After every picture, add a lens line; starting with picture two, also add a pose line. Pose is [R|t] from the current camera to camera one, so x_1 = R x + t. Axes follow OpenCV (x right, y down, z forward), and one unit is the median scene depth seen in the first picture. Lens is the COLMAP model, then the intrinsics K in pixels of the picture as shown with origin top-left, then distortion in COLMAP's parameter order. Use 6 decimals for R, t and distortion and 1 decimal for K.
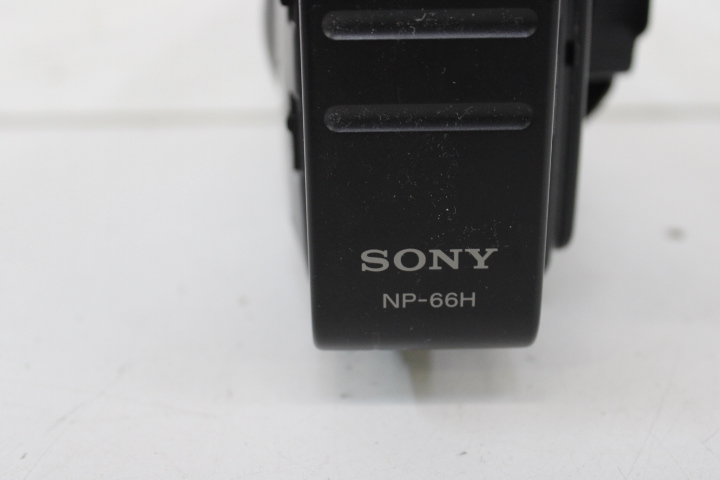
lens RADIAL K [[1099.5, 0, 360.1], [0, 1099.5, 239.1], [0, 0, 1]] dist [-0.041893, 0.000000]
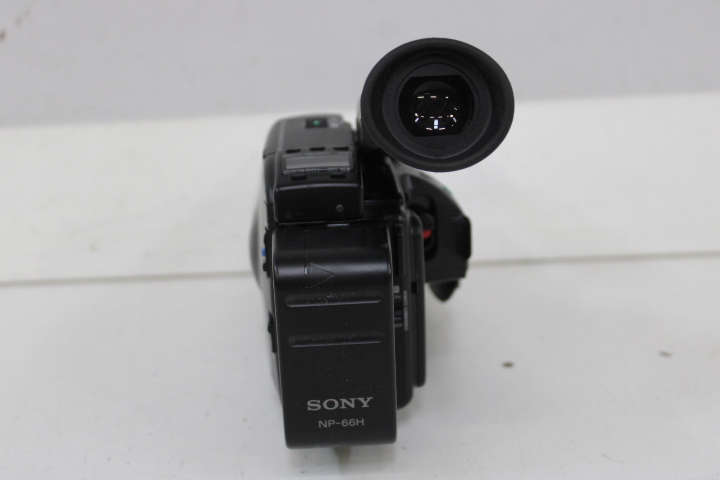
lens RADIAL K [[1124.8, 0, 361.8], [0, 1124.8, 240.7], [0, 0, 1]] dist [-0.070173, 0.000000]
pose [[0.998938, -0.034646, 0.030366, 0.049914], [0.036741, 0.996771, -0.071405, -0.135716], [-0.027794, 0.072444, 0.996985, -1.143774]]
